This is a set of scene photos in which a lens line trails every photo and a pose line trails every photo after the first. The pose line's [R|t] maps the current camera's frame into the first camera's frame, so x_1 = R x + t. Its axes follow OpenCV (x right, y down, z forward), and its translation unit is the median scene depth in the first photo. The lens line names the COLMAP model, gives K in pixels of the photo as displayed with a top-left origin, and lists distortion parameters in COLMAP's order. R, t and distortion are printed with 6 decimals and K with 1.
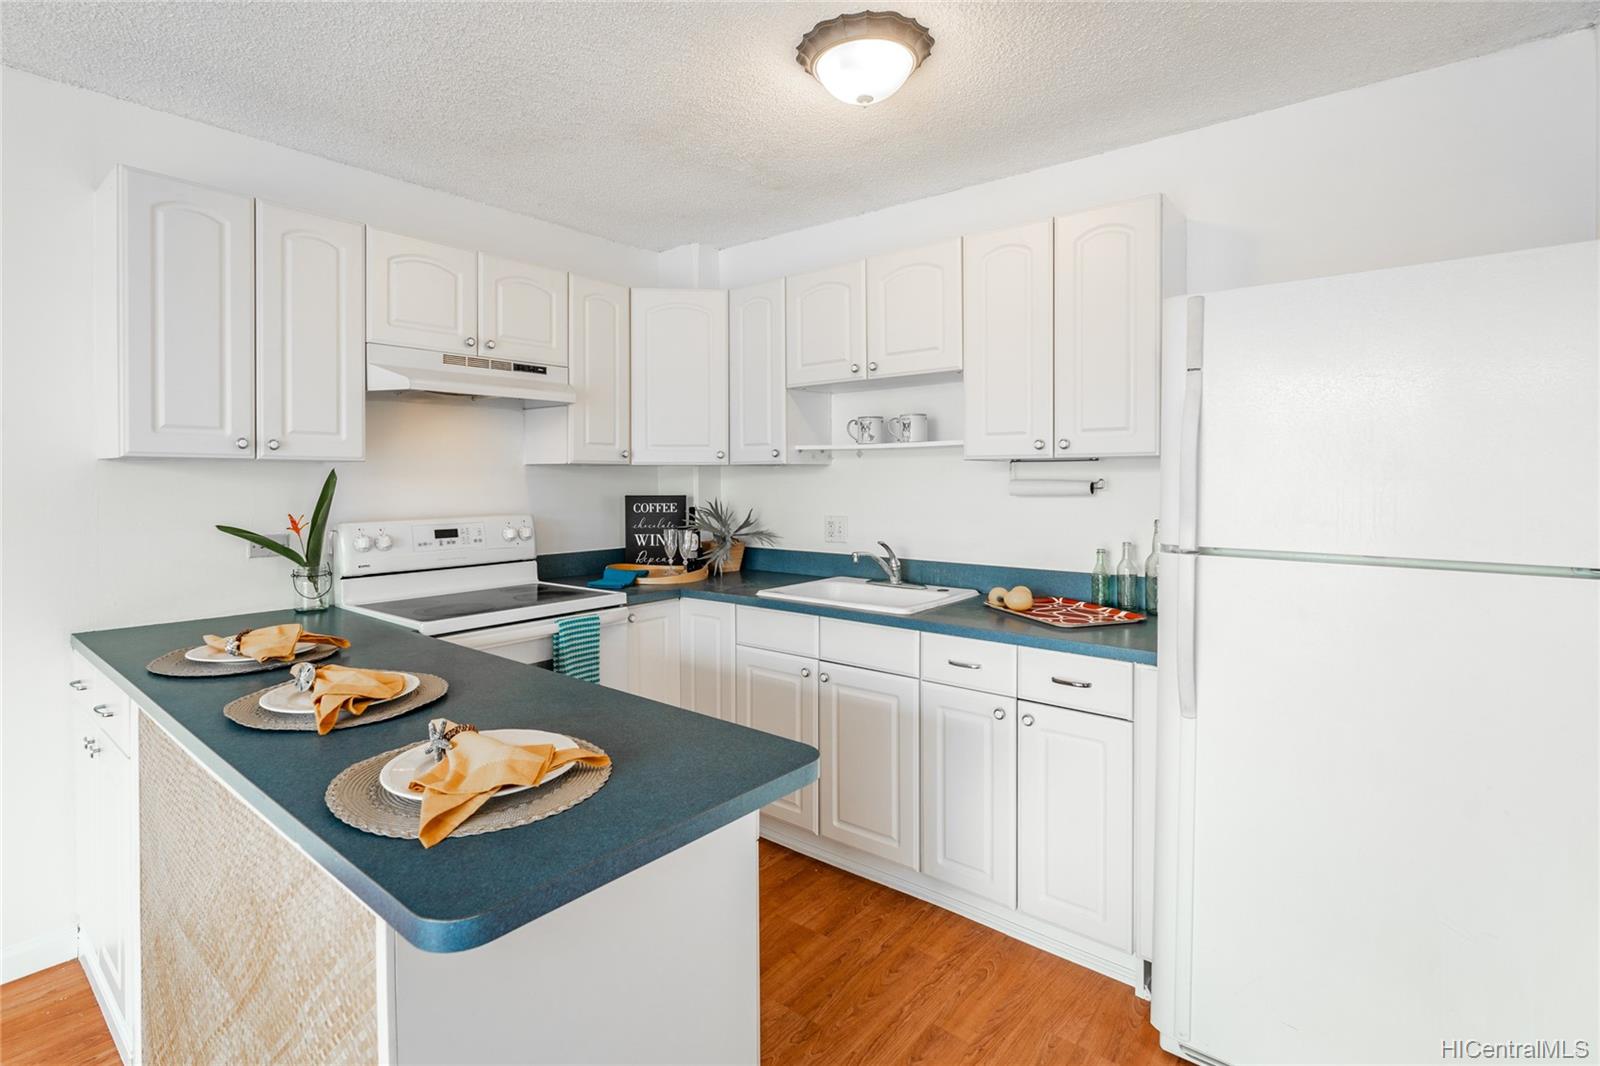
lens RADIAL K [[743.3, 0, 779.9], [0, 743.3, 496.3], [0, 0, 1]] dist [-0.010925, 0.002330]
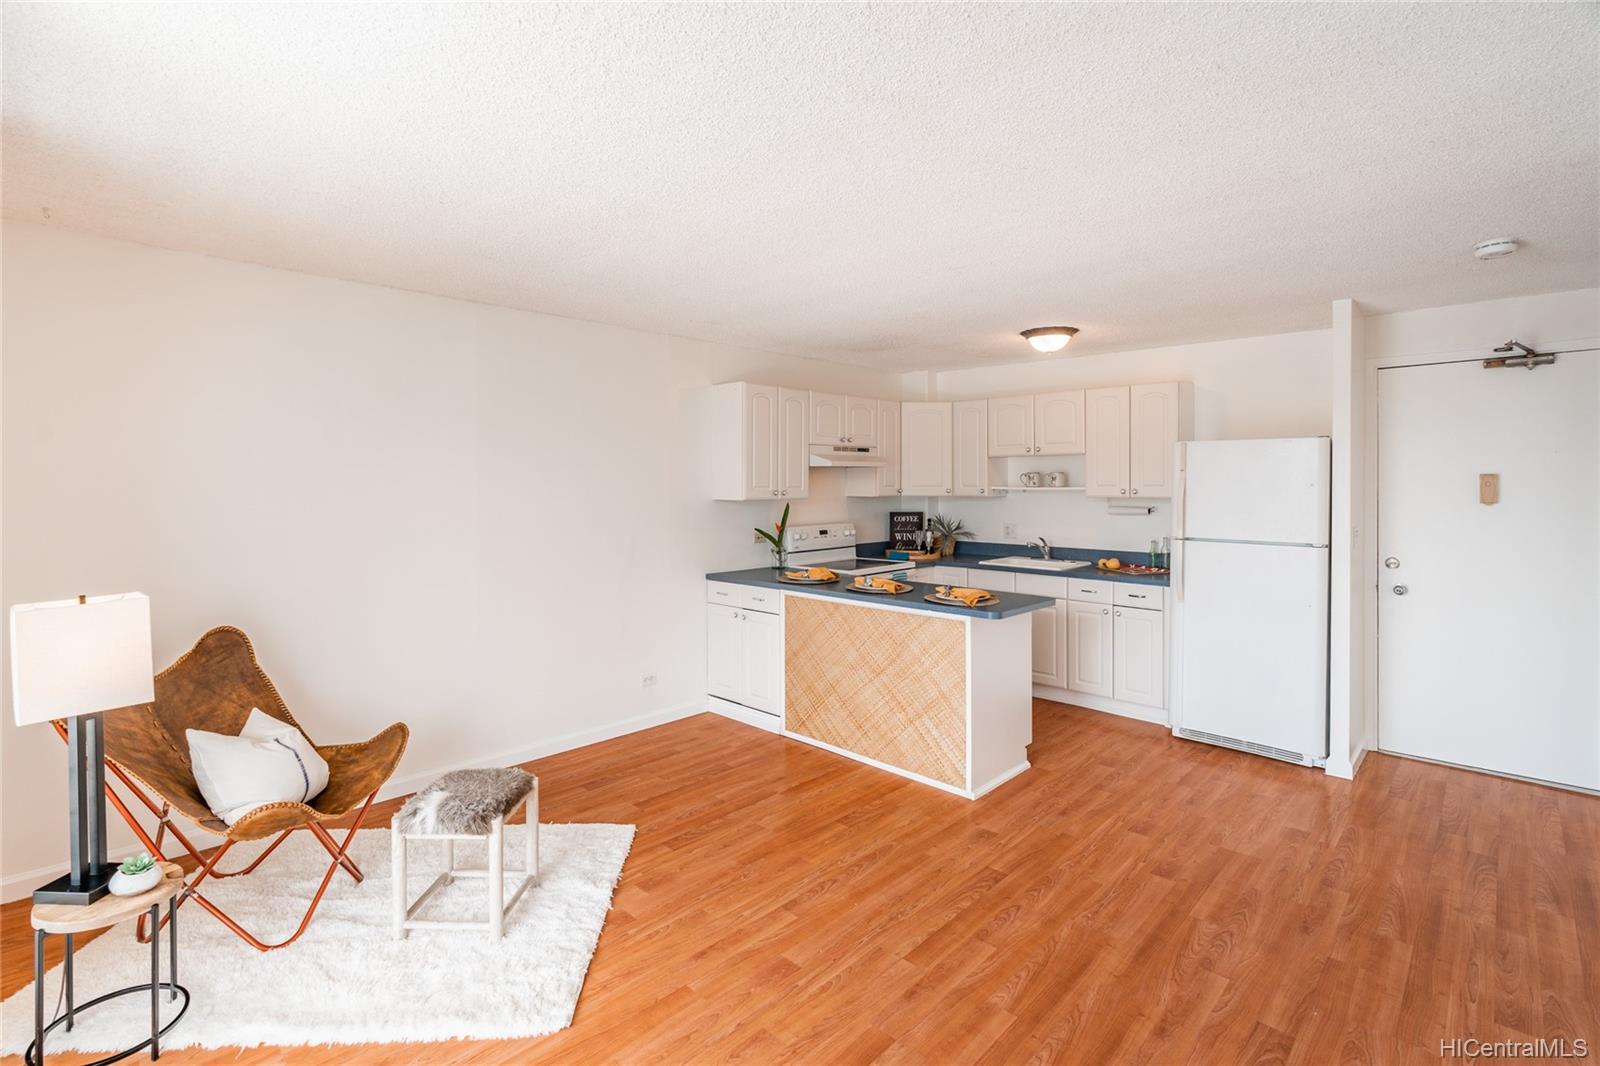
lens RADIAL K [[743.3, 0, 802.6], [0, 743.3, 488.7], [0, 0, 1]] dist [-0.010925, 0.002330]
pose [[0.996807, -0.000488, -0.079853, -0.353042], [-0.000679, 0.999893, -0.014584, -0.040027], [0.079851, 0.014591, 0.996700, -1.058564]]
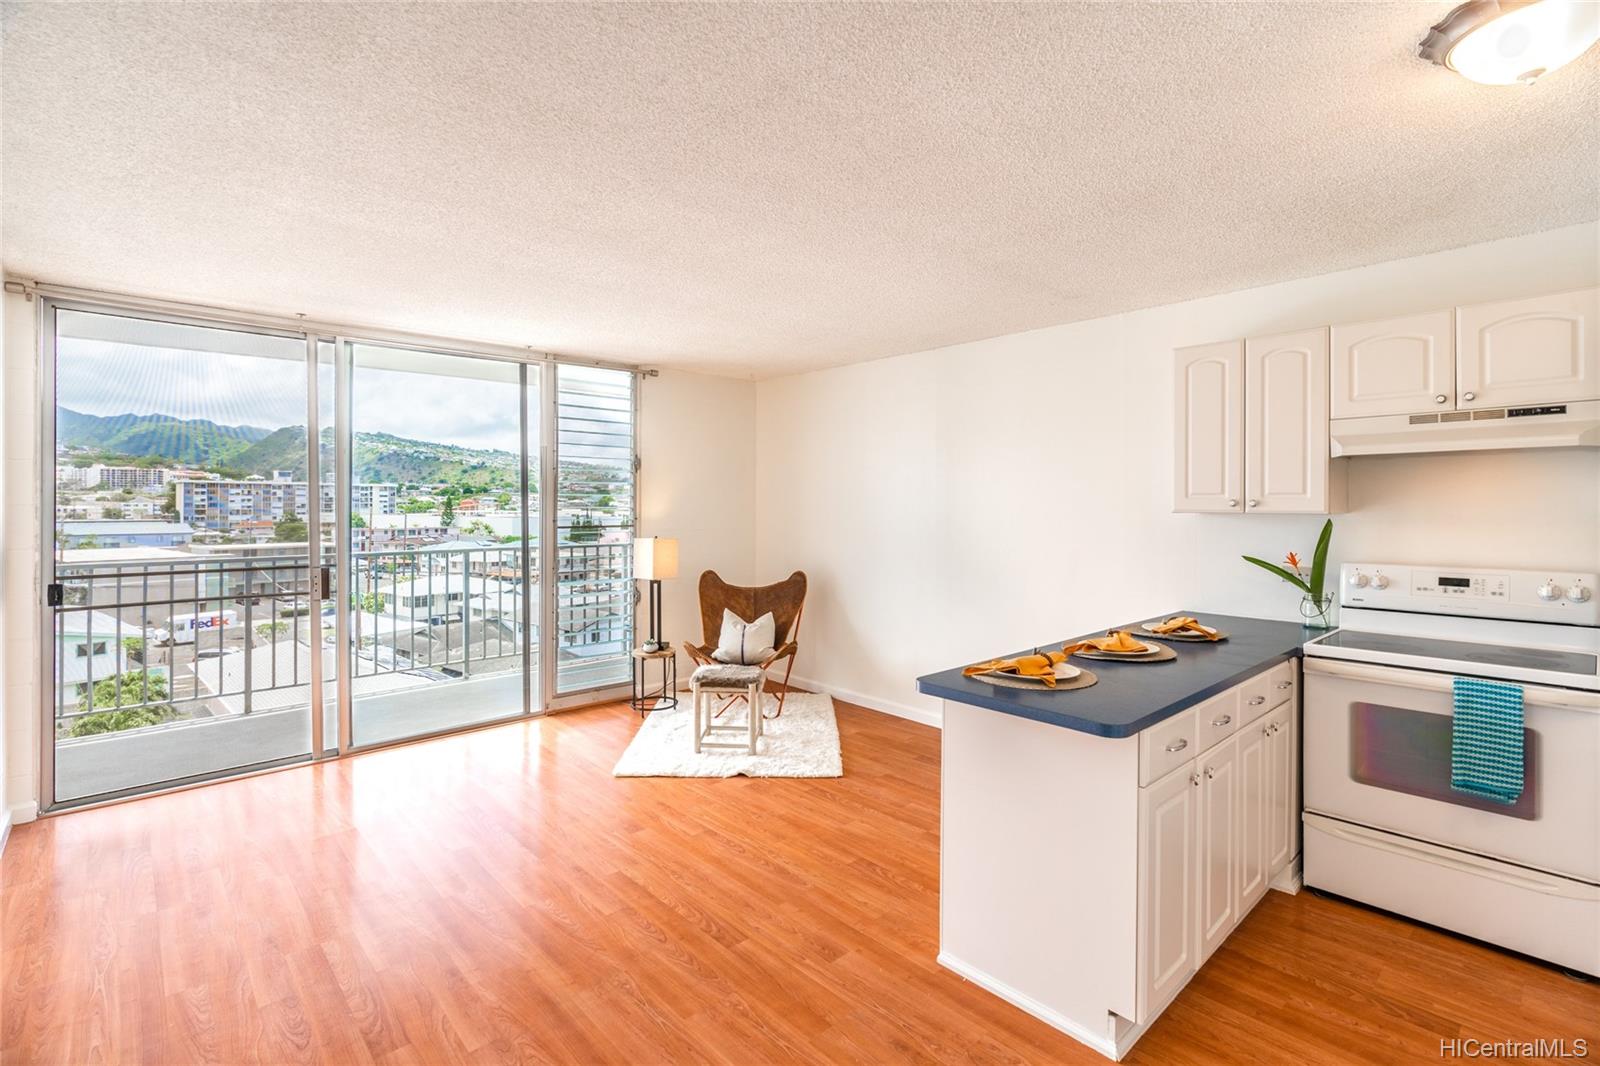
lens RADIAL K [[743.3, 0, 776.3], [0, 743.3, 505.8], [0, 0, 1]] dist [-0.010925, 0.002330]
pose [[-0.160099, 0.005323, -0.987087, 0.739126], [-0.023309, 0.999686, 0.009171, -0.044552], [0.986826, 0.024476, -0.159924, 0.237459]]
